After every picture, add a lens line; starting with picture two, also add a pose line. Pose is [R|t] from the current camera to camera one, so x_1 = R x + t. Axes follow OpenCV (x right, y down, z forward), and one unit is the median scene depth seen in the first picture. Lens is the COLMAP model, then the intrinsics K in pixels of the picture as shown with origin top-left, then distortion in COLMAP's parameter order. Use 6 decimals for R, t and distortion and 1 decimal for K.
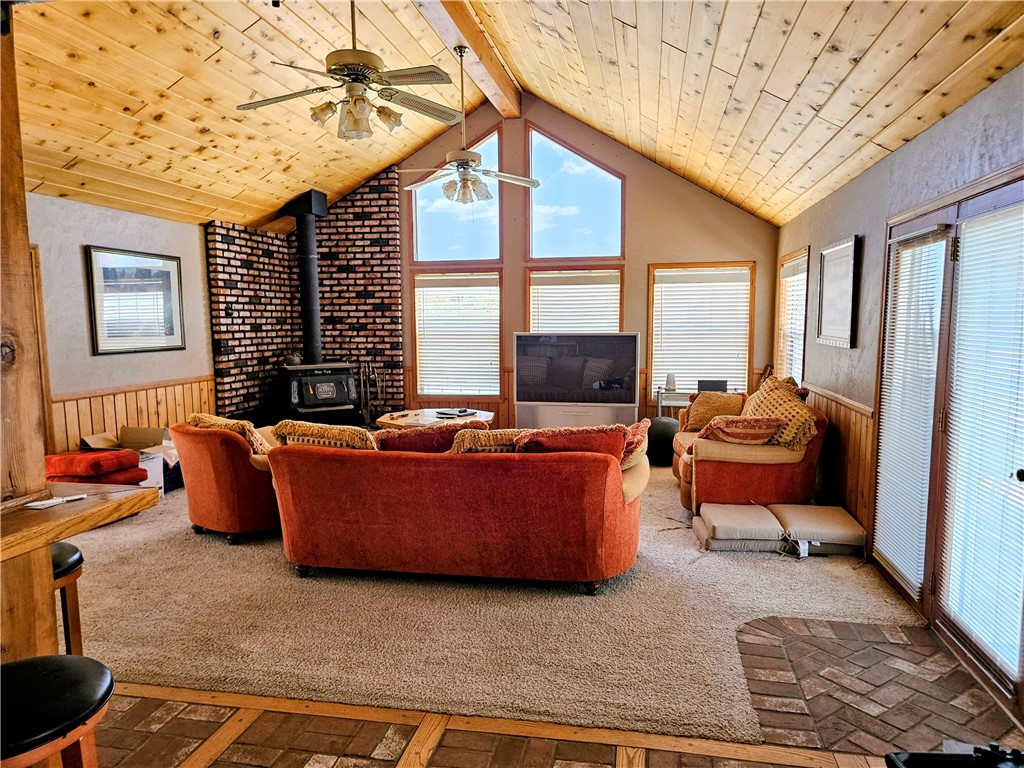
lens RADIAL K [[687.0, 0, 519.5], [0, 687.0, 380.7], [0, 0, 1]] dist [0.058917, -0.035078]
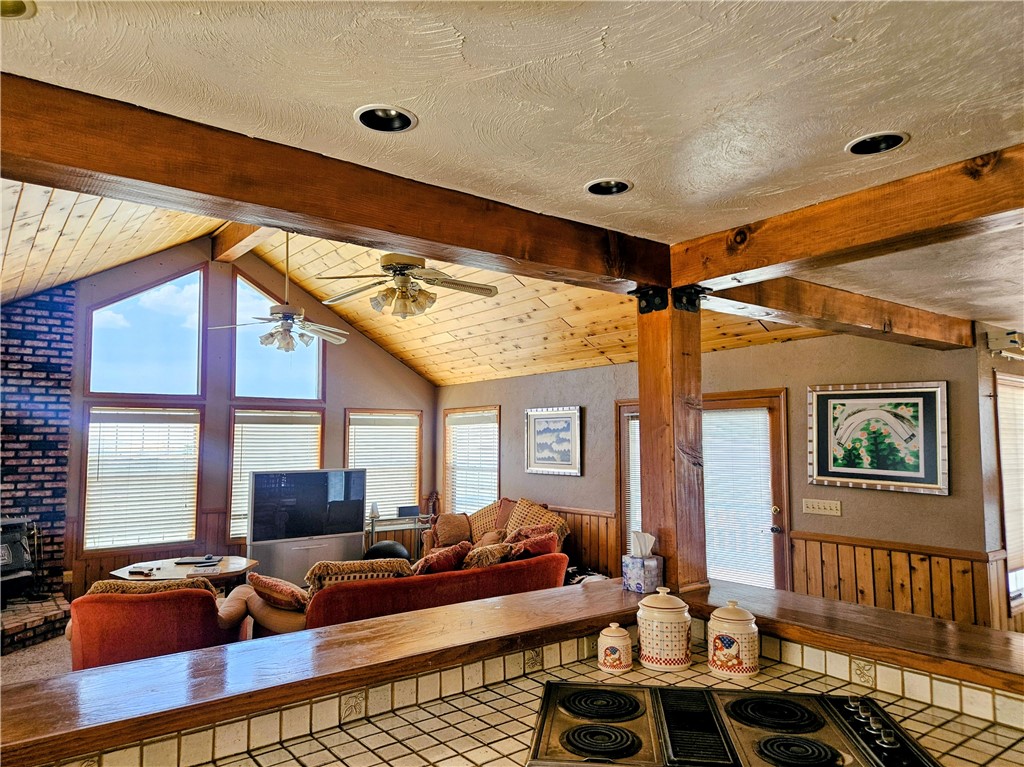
lens RADIAL K [[687.0, 0, 522.2], [0, 687.0, 386.8], [0, 0, 1]] dist [0.058917, -0.035078]
pose [[0.658494, 0.066319, 0.749659, -0.455959], [0.068912, 0.986612, -0.147813, -0.013375], [-0.749425, 0.148995, 0.645107, 0.030443]]
